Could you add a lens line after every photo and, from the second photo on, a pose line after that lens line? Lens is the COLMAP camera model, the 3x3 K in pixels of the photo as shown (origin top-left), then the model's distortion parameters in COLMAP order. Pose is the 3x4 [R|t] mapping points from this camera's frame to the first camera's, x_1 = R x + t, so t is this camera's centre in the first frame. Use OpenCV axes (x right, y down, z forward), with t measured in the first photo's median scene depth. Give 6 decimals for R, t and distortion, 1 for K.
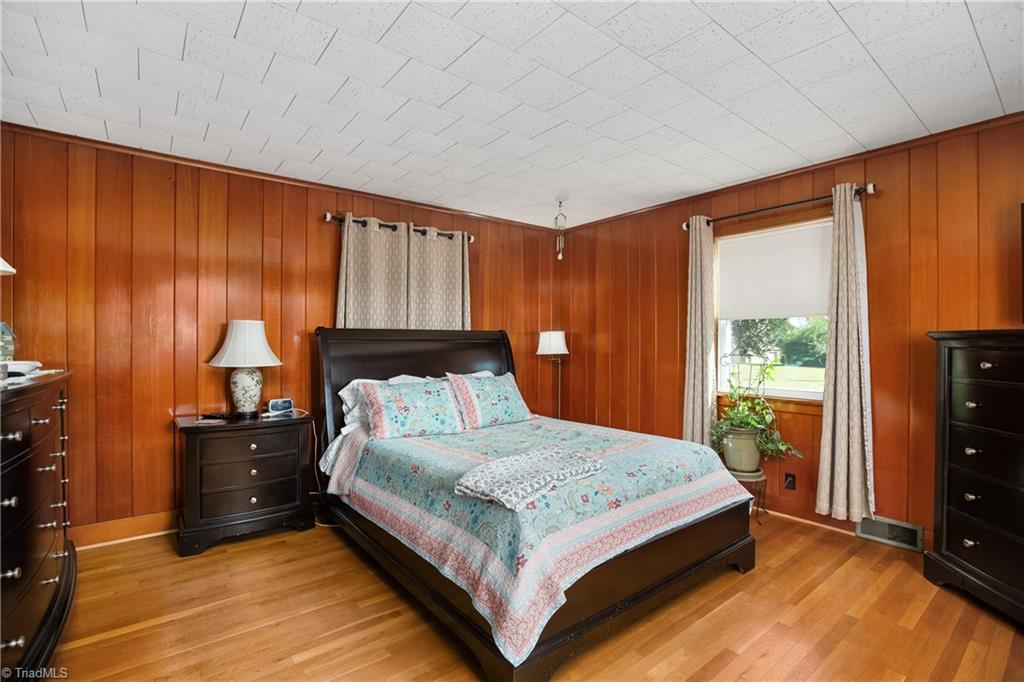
lens RADIAL K [[470.8, 0, 512.0], [0, 470.8, 341.0], [0, 0, 1]] dist [-0.035933, 0.012581]
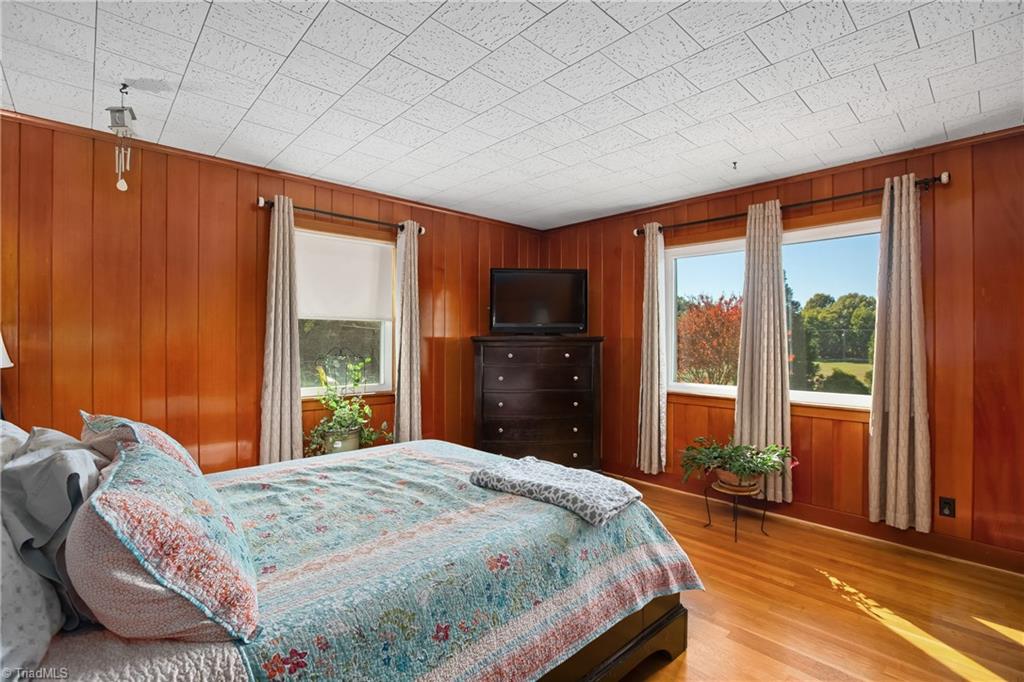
lens RADIAL K [[470.8, 0, 512.0], [0, 470.8, 341.0], [0, 0, 1]] dist [-0.035933, 0.012581]
pose [[-0.072096, -0.003099, 0.997393, -0.567738], [-0.003404, 0.999990, 0.002861, -0.005298], [-0.997392, -0.003189, -0.072105, 0.736399]]
